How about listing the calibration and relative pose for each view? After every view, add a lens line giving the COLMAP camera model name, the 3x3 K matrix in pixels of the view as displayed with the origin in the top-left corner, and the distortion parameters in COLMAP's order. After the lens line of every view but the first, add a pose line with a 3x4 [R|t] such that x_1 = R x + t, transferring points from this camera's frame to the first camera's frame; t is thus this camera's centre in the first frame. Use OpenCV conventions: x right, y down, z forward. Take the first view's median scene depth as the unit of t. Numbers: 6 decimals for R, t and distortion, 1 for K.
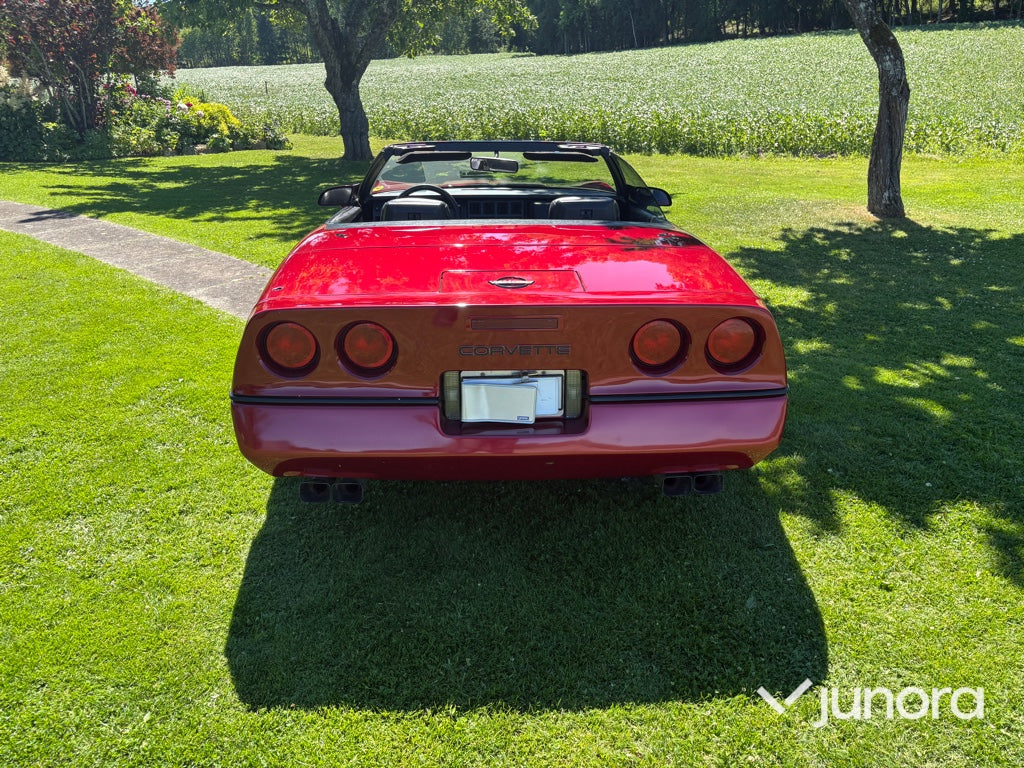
lens RADIAL K [[784.7, 0, 522.0], [0, 784.7, 382.2], [0, 0, 1]] dist [0.059432, -0.046135]
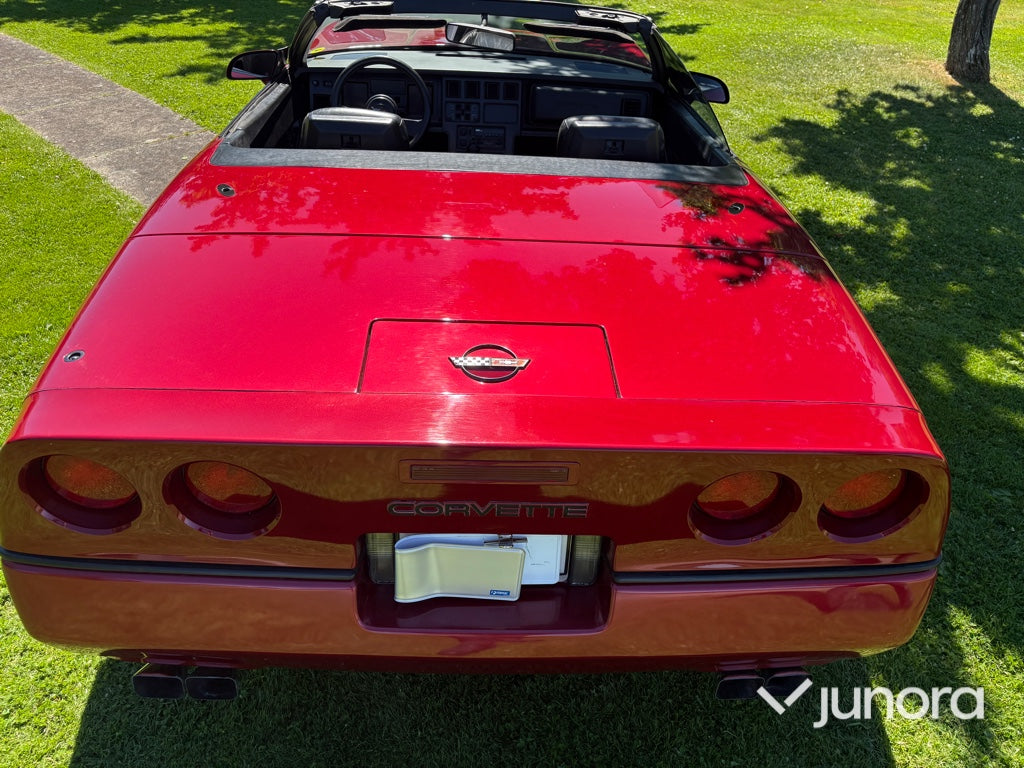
lens RADIAL K [[784.7, 0, 501.4], [0, 784.7, 387.5], [0, 0, 1]] dist [0.059432, -0.046135]
pose [[0.998861, 0.047271, 0.006439, -0.003349], [-0.047446, 0.970161, 0.237774, -0.092210], [0.004993, -0.237809, 0.971299, 0.164503]]
